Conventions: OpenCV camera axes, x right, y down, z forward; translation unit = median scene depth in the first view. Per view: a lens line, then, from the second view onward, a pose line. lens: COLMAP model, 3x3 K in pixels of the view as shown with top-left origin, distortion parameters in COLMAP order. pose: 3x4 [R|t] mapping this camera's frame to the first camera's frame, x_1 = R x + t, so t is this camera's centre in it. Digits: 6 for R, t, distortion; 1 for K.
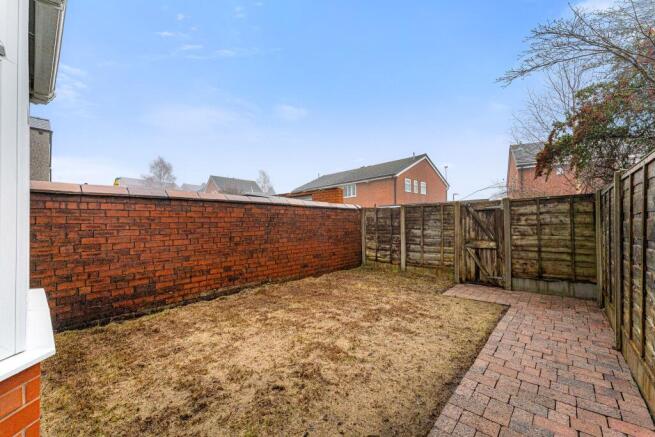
lens RADIAL K [[264.8, 0, 328.5], [0, 264.8, 220.9], [0, 0, 1]] dist [-0.001802, -0.000075]
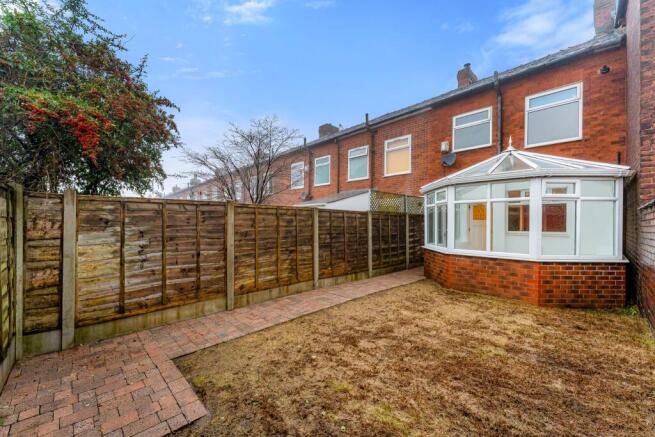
lens RADIAL K [[264.8, 0, 328.5], [0, 264.8, 220.9], [0, 0, 1]] dist [-0.001802, -0.000075]
pose [[-0.997671, 0.004076, 0.068091, 0.314330], [0.003047, 0.999880, -0.015209, -0.020808], [-0.068145, -0.014966, -0.997563, 2.071133]]
